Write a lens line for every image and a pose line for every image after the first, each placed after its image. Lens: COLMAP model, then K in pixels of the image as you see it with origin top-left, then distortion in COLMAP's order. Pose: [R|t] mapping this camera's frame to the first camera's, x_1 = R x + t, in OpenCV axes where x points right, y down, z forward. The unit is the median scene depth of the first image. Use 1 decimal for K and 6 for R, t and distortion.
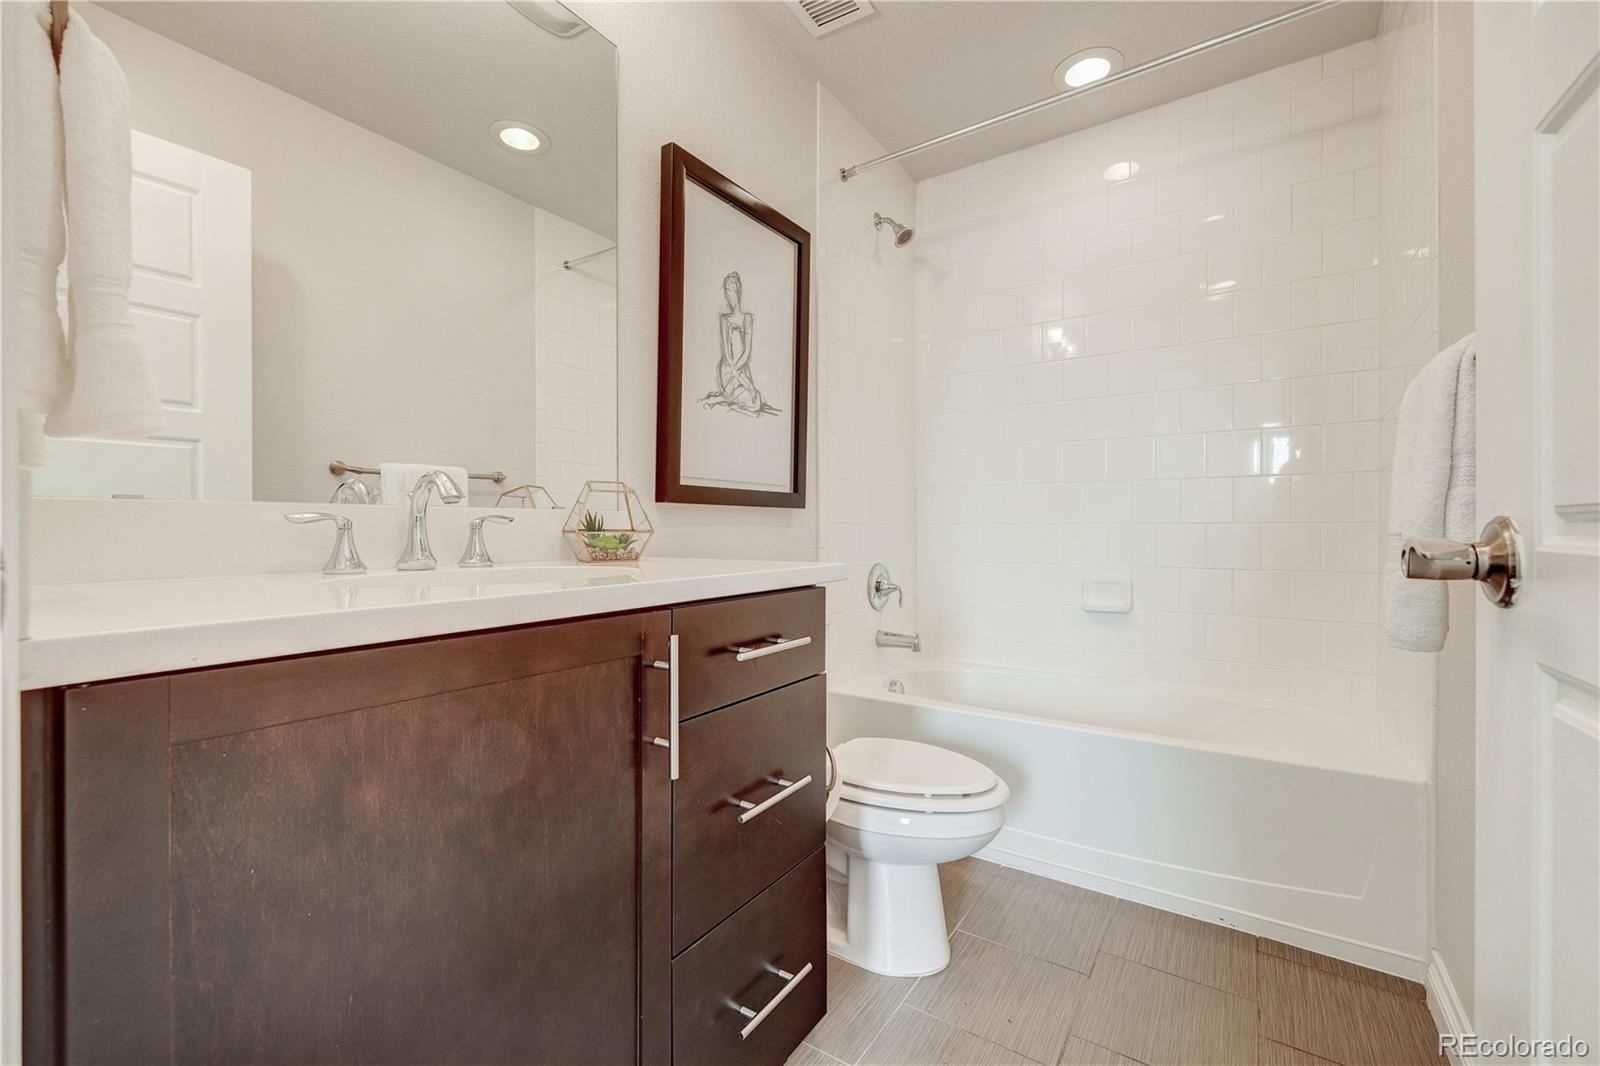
lens RADIAL K [[671.1, 0, 802.2], [0, 671.1, 531.0], [0, 0, 1]] dist [0.000547, 0.000020]
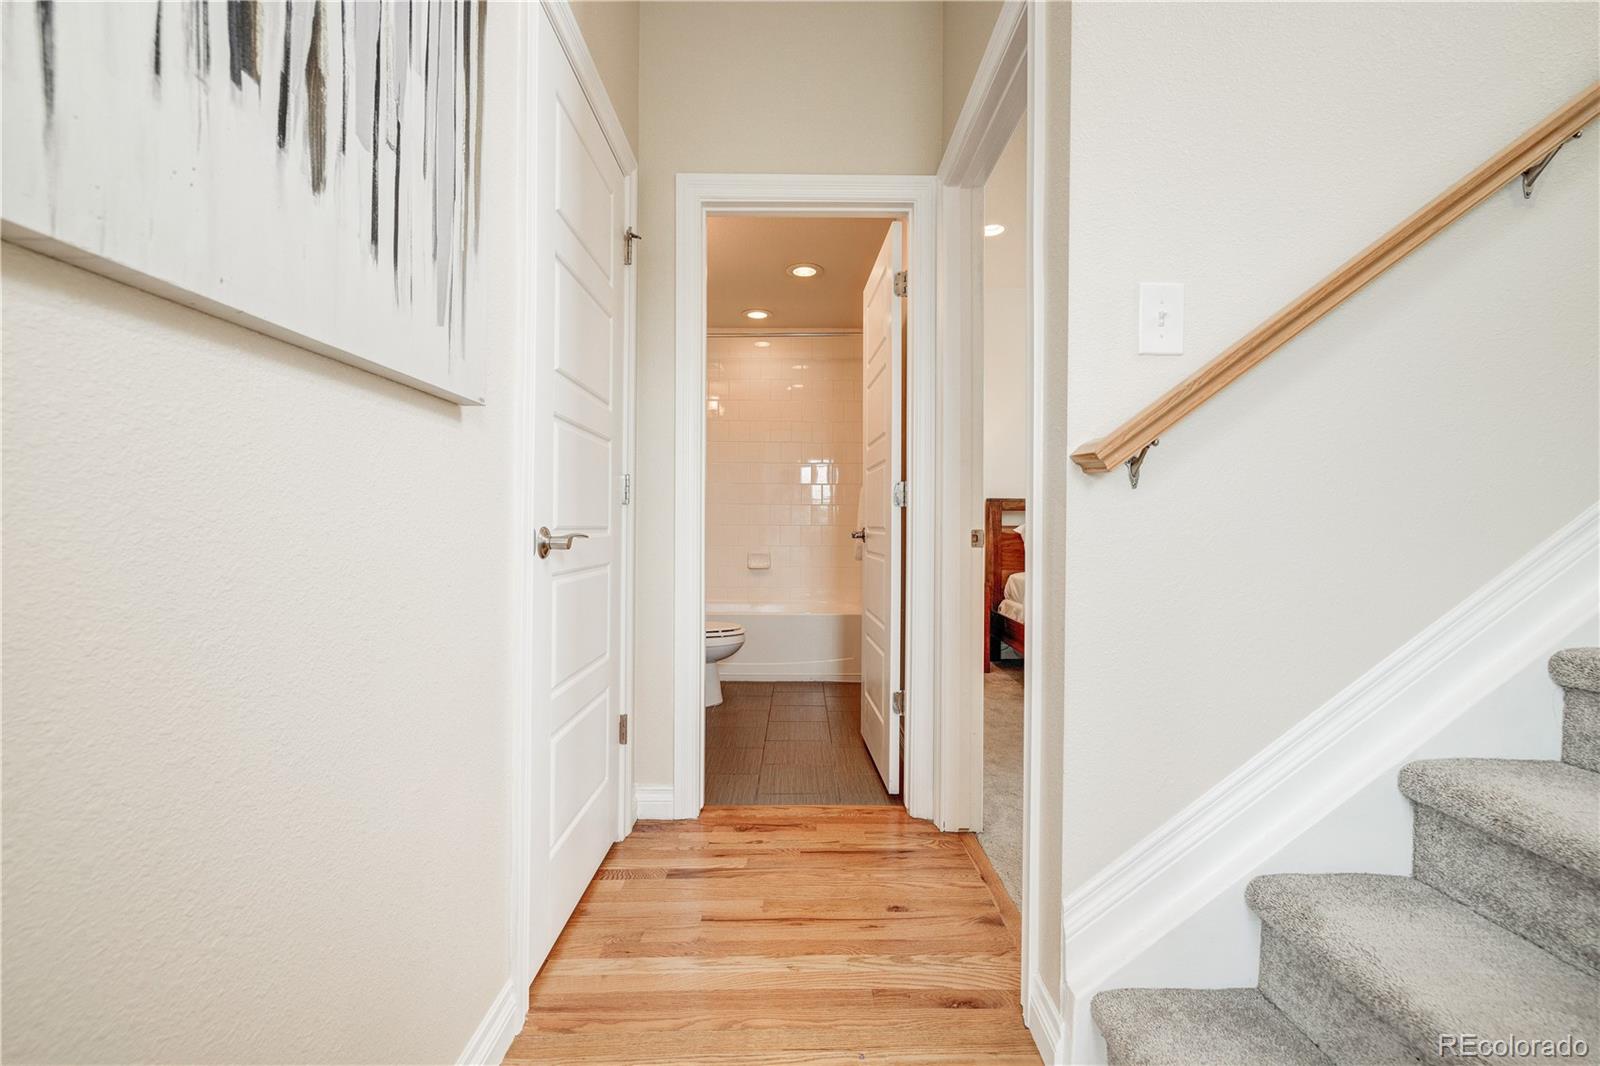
lens RADIAL K [[671.1, 0, 802.2], [0, 671.1, 531.0], [0, 0, 1]] dist [0.000547, 0.000020]
pose [[0.828640, 0.001181, 0.559780, -0.671643], [-0.003694, 0.999988, 0.003357, -0.001518], [-0.559769, -0.004849, 0.828635, -0.886731]]
